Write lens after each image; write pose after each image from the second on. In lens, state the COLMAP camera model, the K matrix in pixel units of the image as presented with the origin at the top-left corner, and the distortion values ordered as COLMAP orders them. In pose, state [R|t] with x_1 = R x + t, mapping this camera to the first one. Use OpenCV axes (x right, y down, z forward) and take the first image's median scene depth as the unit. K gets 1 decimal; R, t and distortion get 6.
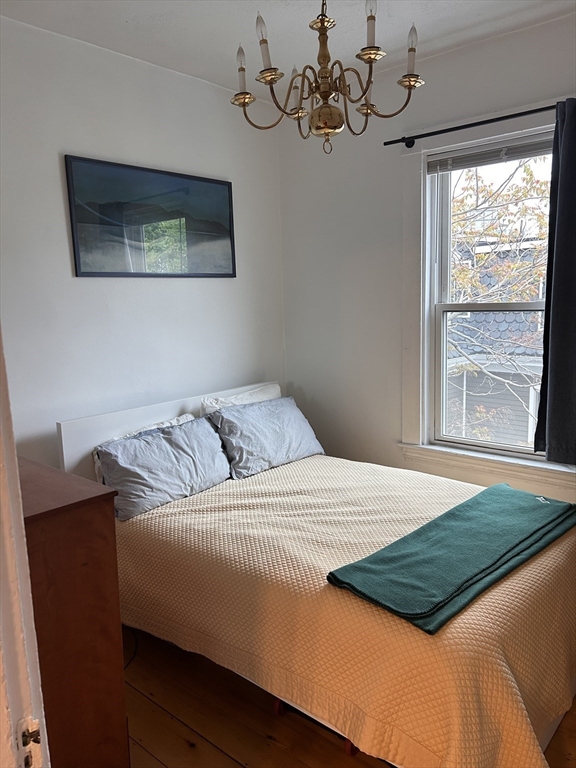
lens RADIAL K [[587.3, 0, 284.5], [0, 587.3, 386.0], [0, 0, 1]] dist [0.063893, -0.082186]
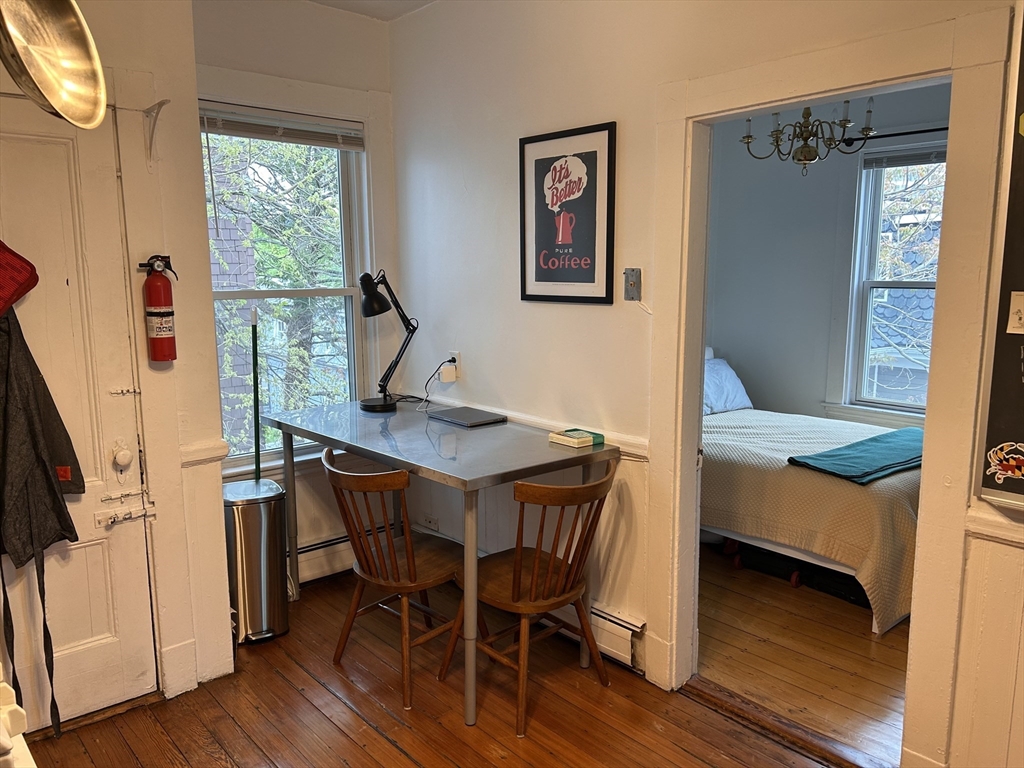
lens RADIAL K [[783.1, 0, 518.5], [0, 783.1, 389.5], [0, 0, 1]] dist [0.063893, -0.082186]
pose [[0.991163, 0.051800, -0.122116, -0.220275], [-0.051170, 0.998656, 0.008294, 0.097462], [0.122382, -0.001972, 0.992481, -0.634182]]
